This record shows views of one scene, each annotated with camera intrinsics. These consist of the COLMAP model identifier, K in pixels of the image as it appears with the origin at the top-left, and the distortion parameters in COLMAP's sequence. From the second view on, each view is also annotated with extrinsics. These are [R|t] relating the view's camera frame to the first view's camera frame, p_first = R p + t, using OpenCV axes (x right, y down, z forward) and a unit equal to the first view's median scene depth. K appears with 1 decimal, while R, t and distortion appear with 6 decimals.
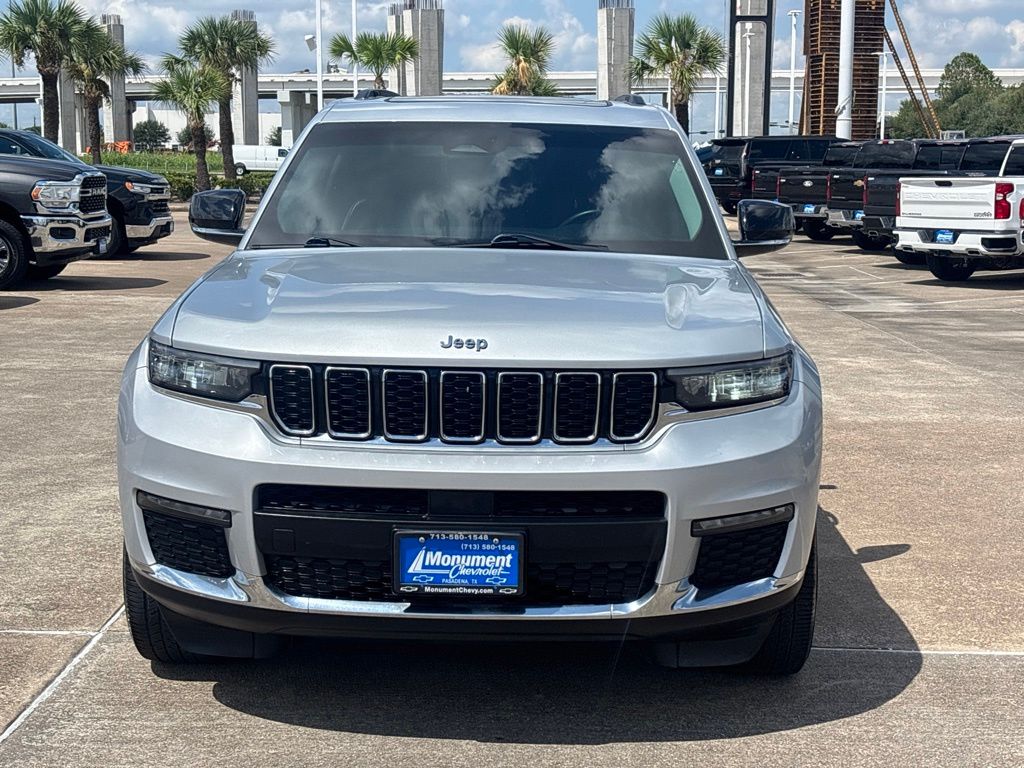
lens RADIAL K [[1525.4, 0, 535.7], [0, 1525.4, 372.7], [0, 0, 1]] dist [0.093876, 0.000000]
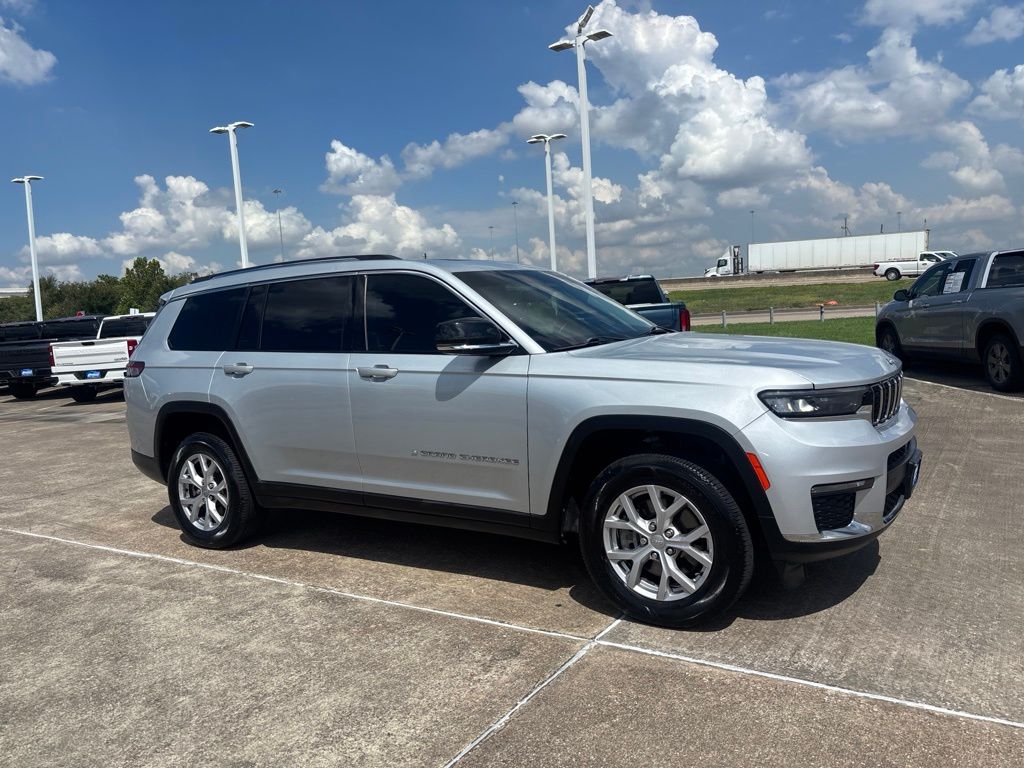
lens RADIAL K [[771.1, 0, 514.3], [0, 771.1, 367.2], [0, 0, 1]] dist [0.031452, -0.029424]
pose [[0.525702, -0.100571, 0.844703, -1.035631], [0.178759, 0.983875, 0.005890, -0.095984], [-0.831675, 0.147902, 0.535203, 0.804600]]
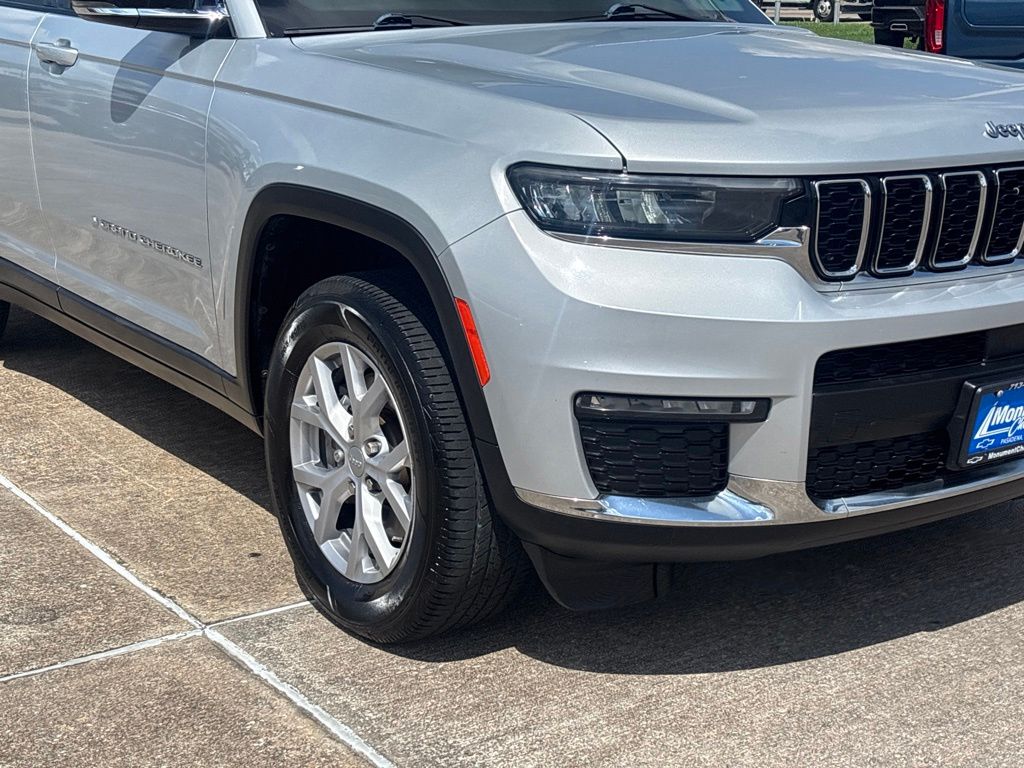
lens RADIAL K [[1525.4, 0, 532.3], [0, 1525.4, 392.6], [0, 0, 1]] dist [0.093876, 0.000000]
pose [[0.797437, -0.158906, 0.582102, -0.649956], [0.081303, 0.984199, 0.157294, -0.029126], [-0.597899, -0.078105, 0.797757, 0.477655]]
